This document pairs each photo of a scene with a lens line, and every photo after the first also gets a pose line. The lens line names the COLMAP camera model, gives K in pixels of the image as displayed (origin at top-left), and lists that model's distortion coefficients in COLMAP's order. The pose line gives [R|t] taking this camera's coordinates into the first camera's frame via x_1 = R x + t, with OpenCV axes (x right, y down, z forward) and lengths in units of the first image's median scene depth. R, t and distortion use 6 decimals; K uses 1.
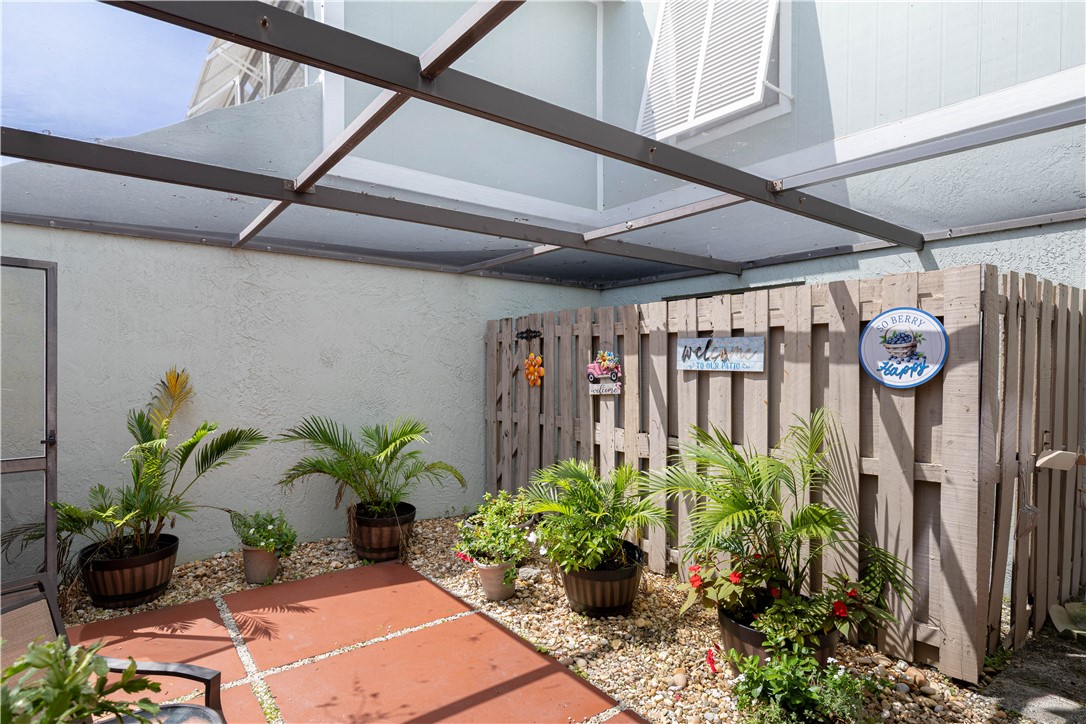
lens RADIAL K [[579.3, 0, 542.6], [0, 579.3, 373.0], [0, 0, 1]] dist [-0.001910, 0.001001]
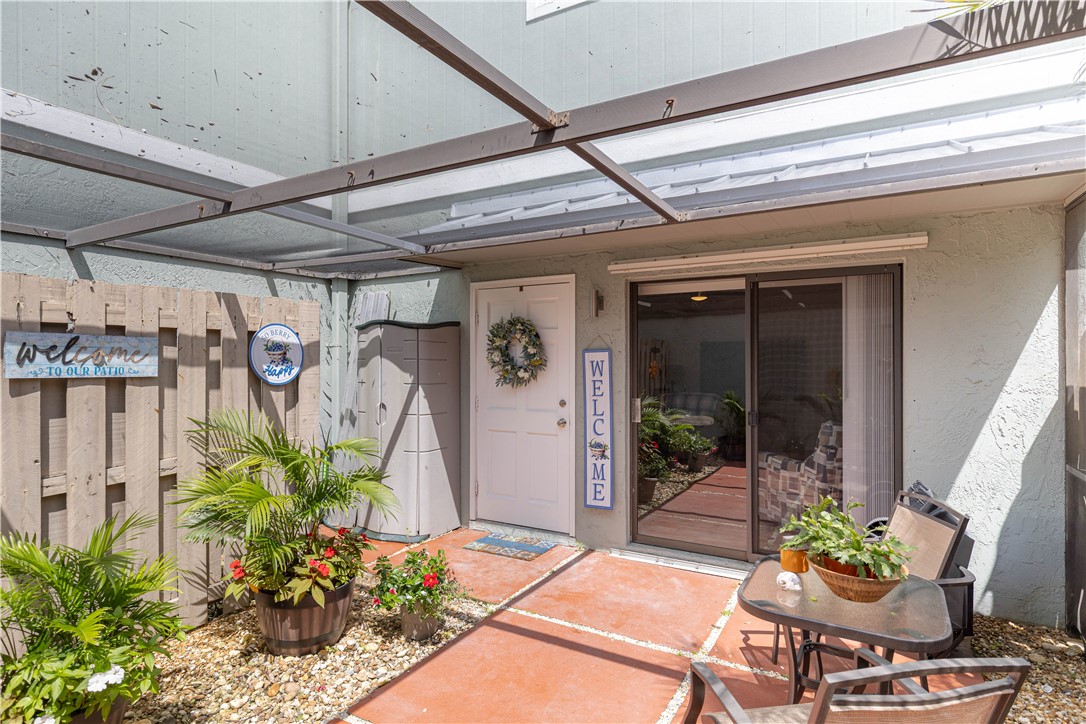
lens RADIAL K [[579.3, 0, 537.1], [0, 579.3, 363.7], [0, 0, 1]] dist [-0.001910, 0.001001]
pose [[-0.388942, 0.001345, 0.921261, -0.711781], [0.023267, 0.999694, 0.008363, -0.017052], [-0.920968, 0.024688, -0.388855, 0.844131]]
